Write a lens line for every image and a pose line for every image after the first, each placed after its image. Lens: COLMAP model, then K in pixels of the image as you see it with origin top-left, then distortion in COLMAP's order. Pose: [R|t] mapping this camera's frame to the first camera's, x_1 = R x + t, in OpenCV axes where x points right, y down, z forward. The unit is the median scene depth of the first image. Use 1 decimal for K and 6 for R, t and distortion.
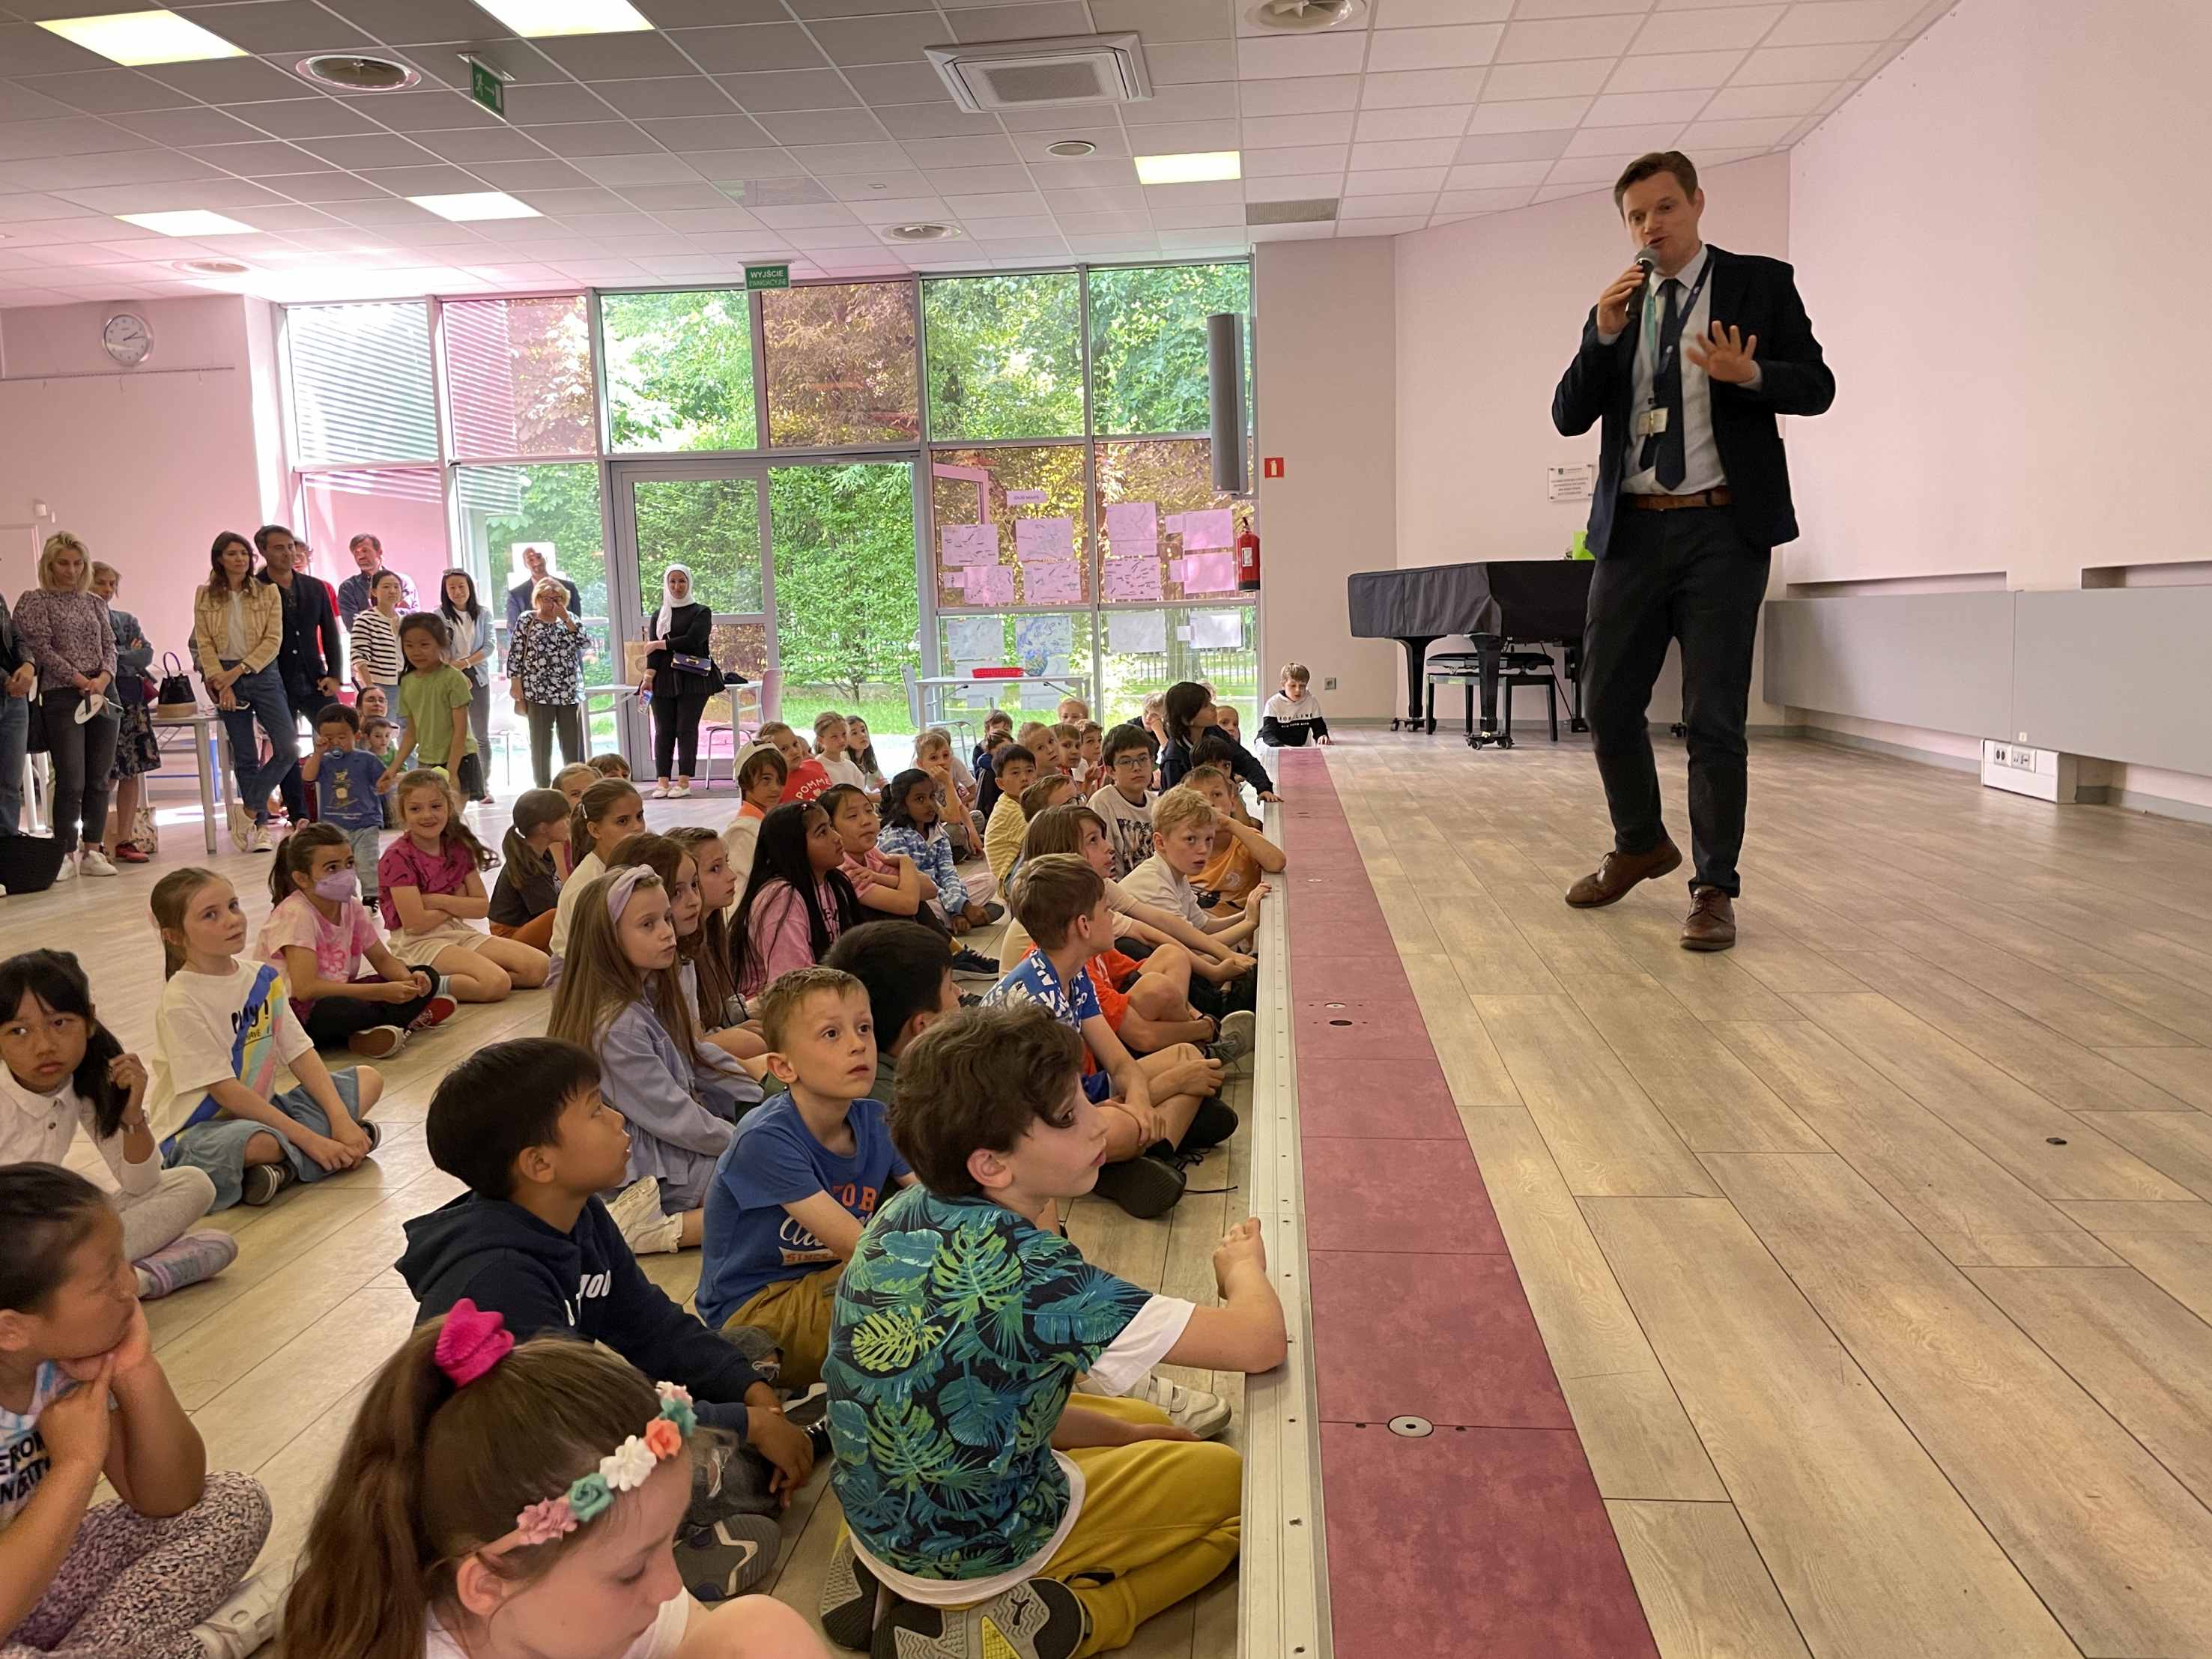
lens RADIAL K [[1693.5, 0, 1106.0], [0, 1693.5, 829.5], [0, 0, 1]] dist [-0.010506, -0.008910]
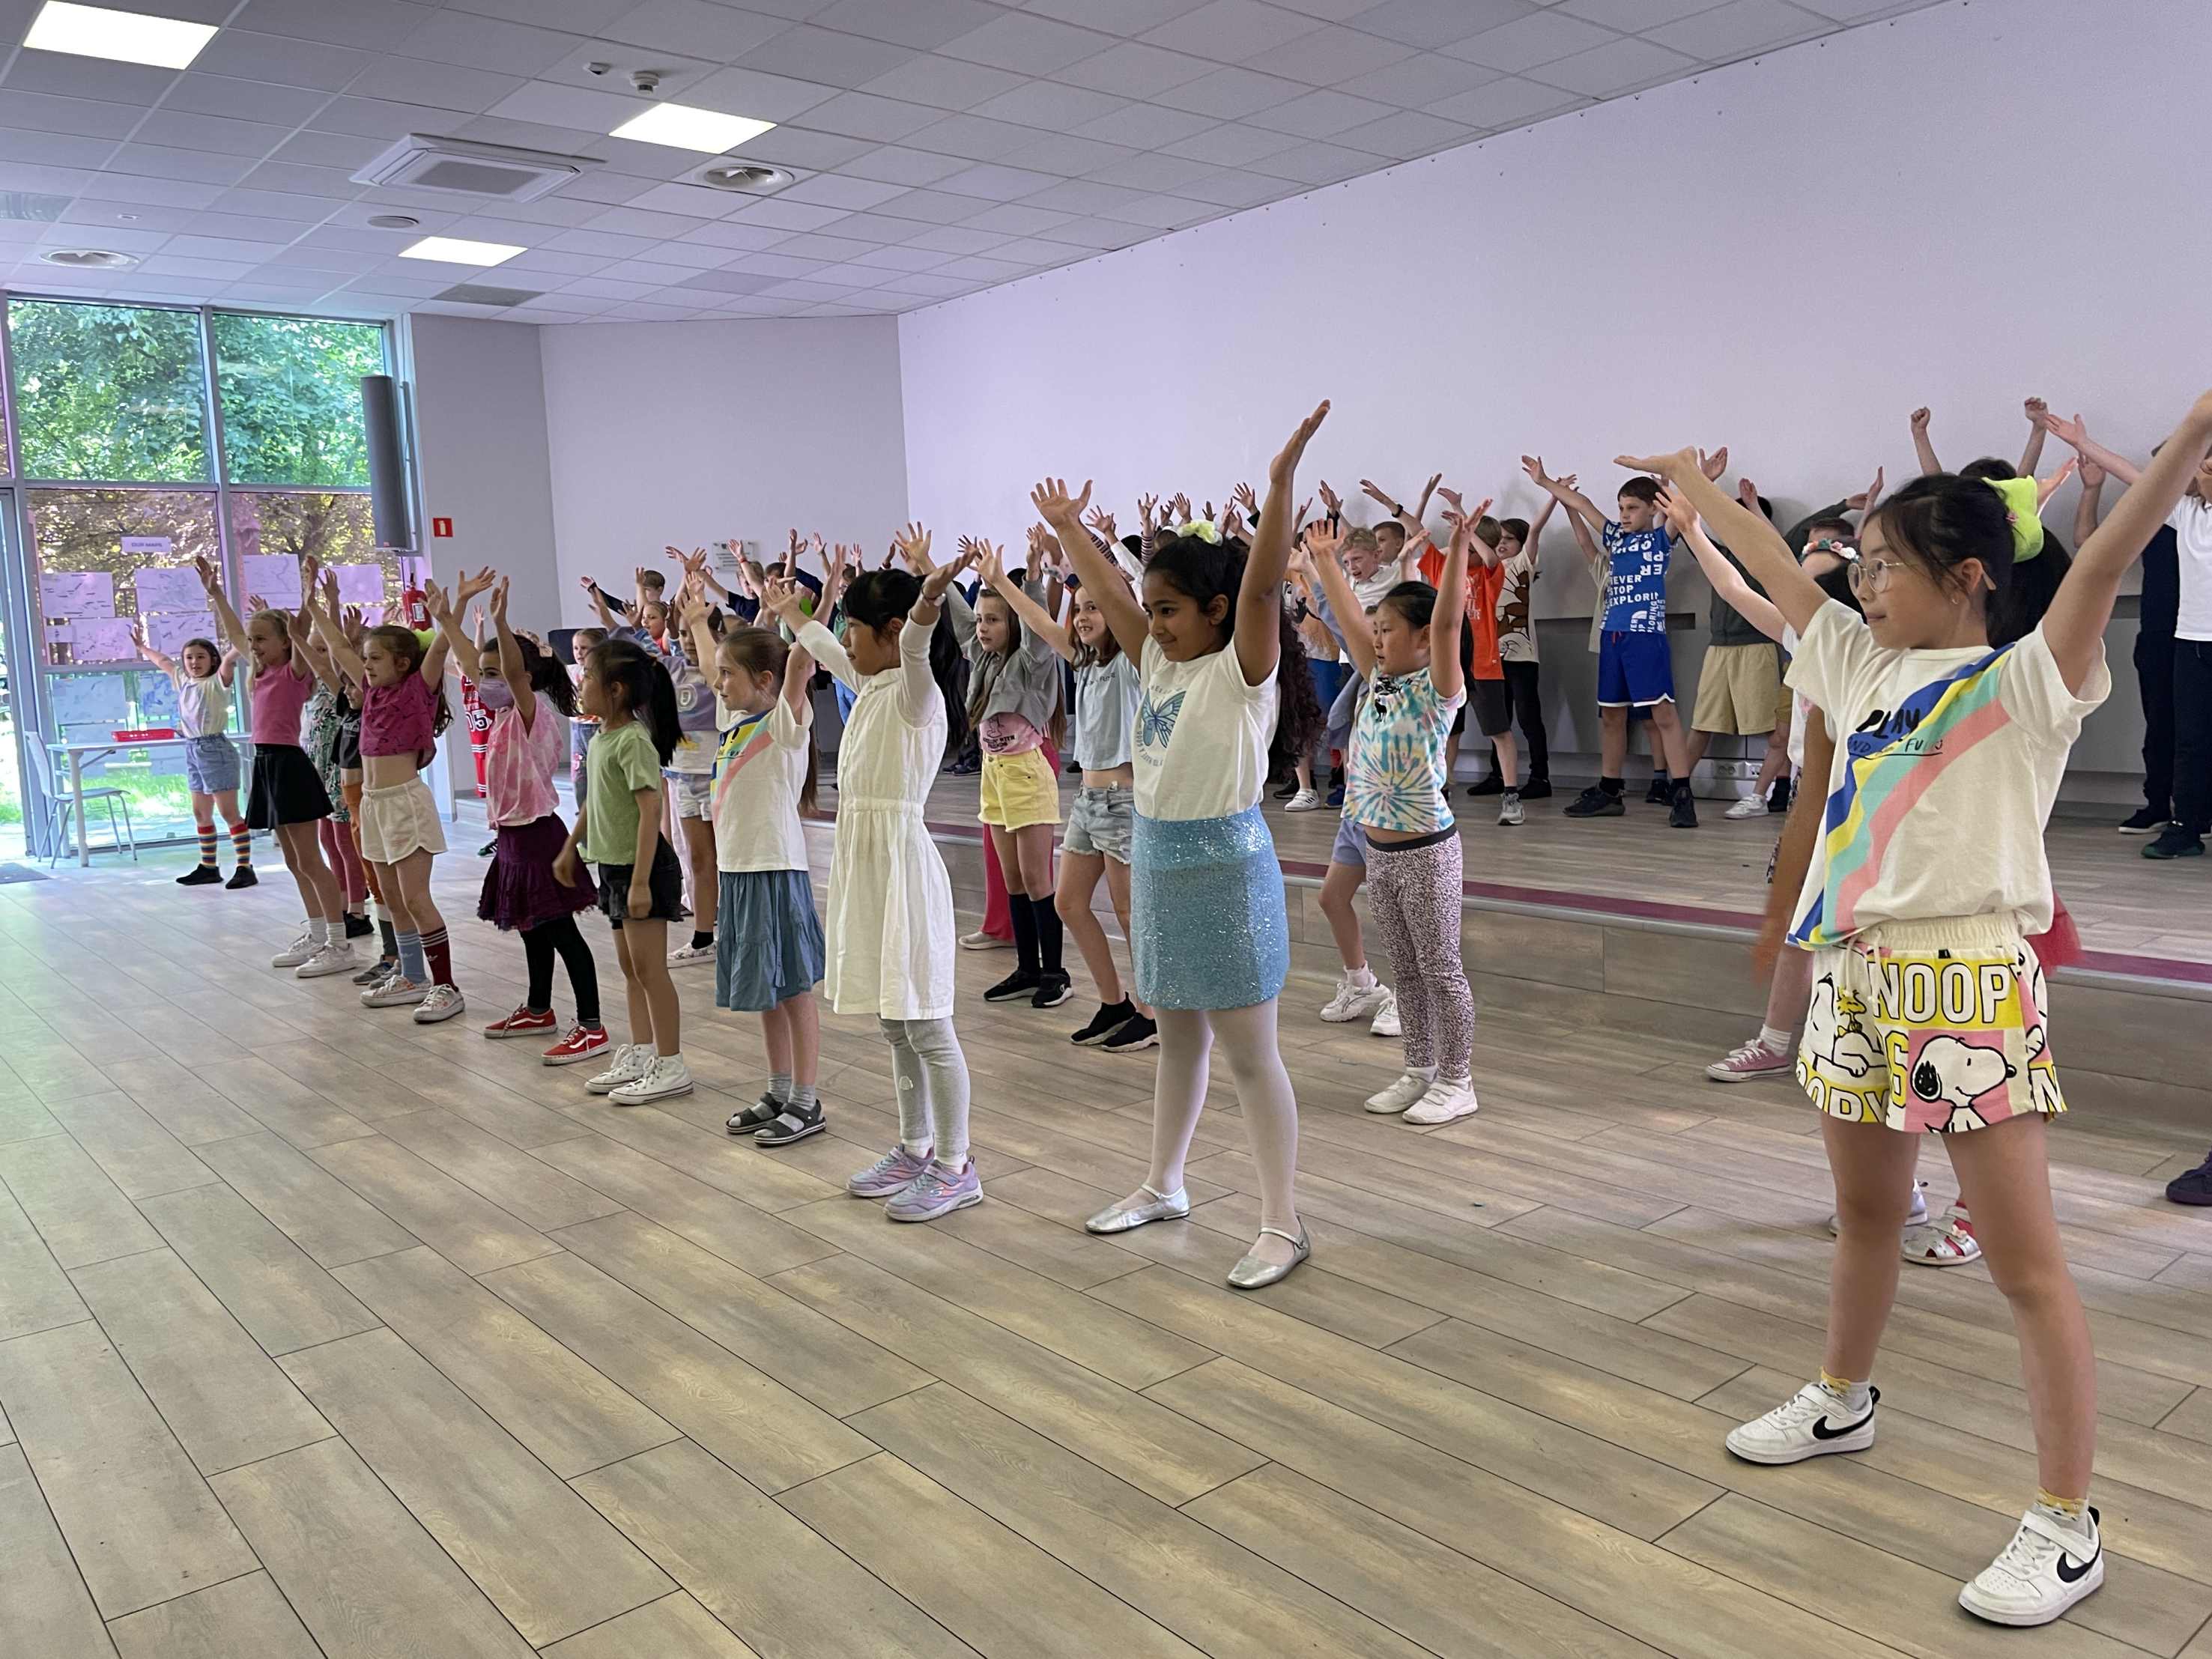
lens RADIAL K [[1693.5, 0, 1106.0], [0, 1693.5, 829.5], [0, 0, 1]] dist [-0.010506, -0.008910]
pose [[0.695550, -0.079849, 0.714027, -1.765183], [0.104129, 0.994516, 0.009782, 0.024996], [-0.710892, 0.067547, 0.700050, -0.067781]]
